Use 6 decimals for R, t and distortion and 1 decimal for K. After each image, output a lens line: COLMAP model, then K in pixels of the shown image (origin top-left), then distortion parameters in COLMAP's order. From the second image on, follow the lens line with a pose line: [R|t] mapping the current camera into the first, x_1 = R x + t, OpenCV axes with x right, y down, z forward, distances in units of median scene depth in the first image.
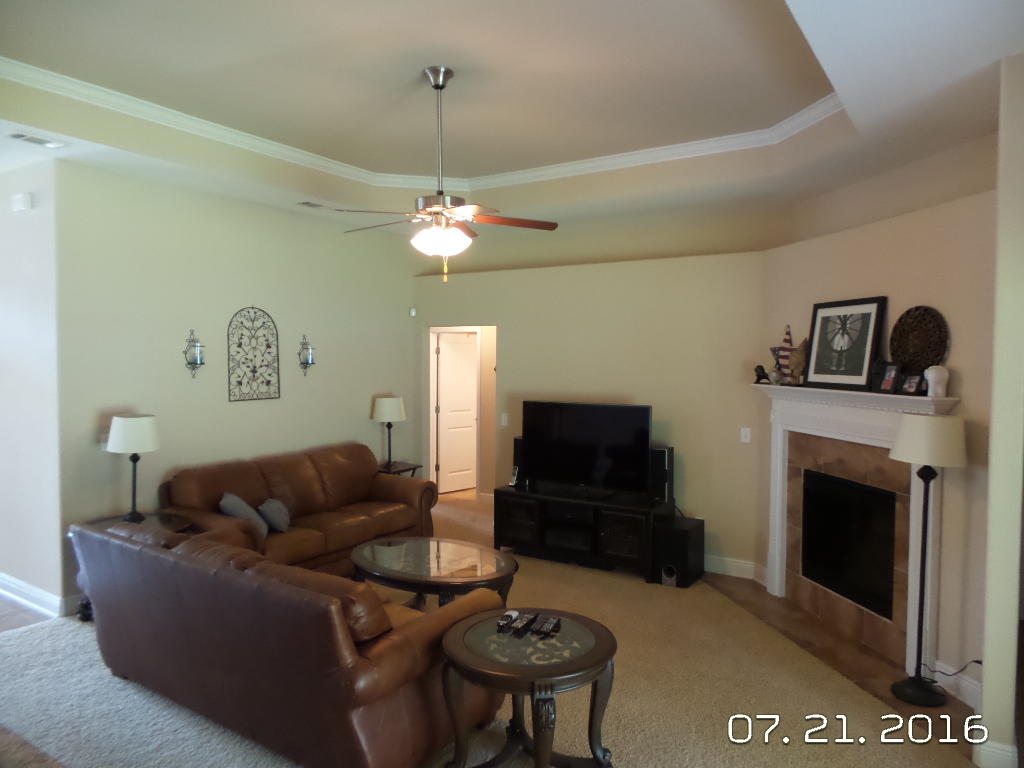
lens RADIAL K [[703.7, 0, 520.5], [0, 703.7, 390.0], [0, 0, 1]] dist [-0.011787, 0.012838]
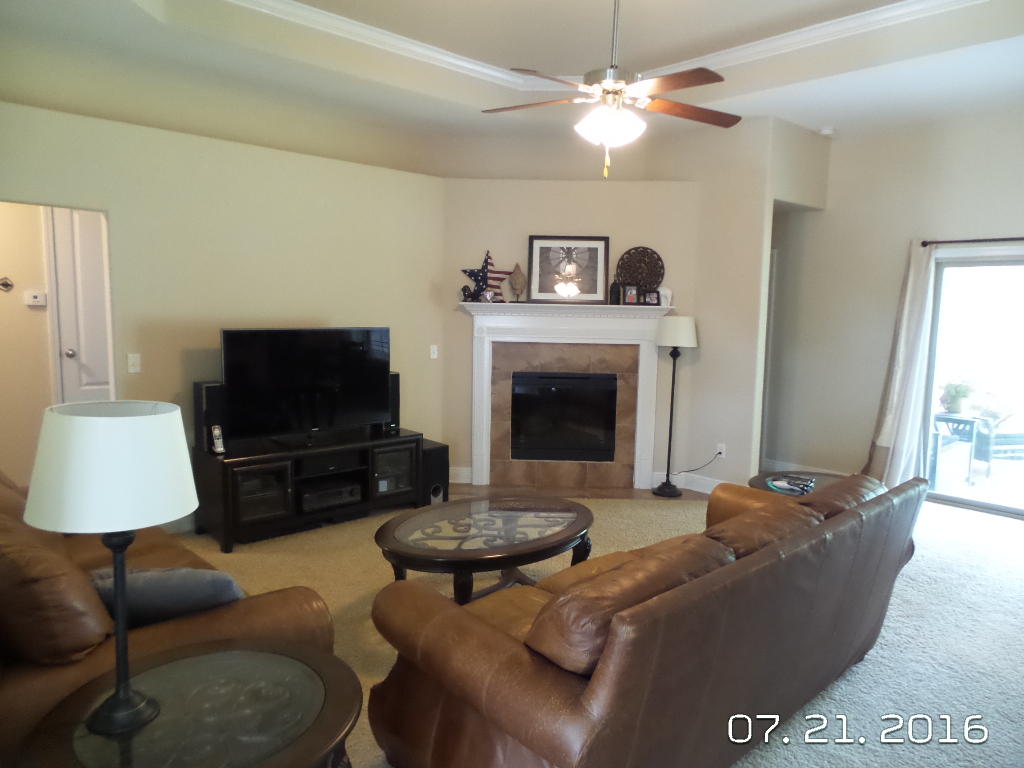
lens RADIAL K [[703.7, 0, 520.5], [0, 703.7, 390.0], [0, 0, 1]] dist [-0.011787, 0.012838]
pose [[0.233055, -0.116471, 0.965464, -0.837522], [0.029769, 0.993191, 0.112630, 0.007128], [-0.972008, 0.002492, 0.234935, 0.762614]]
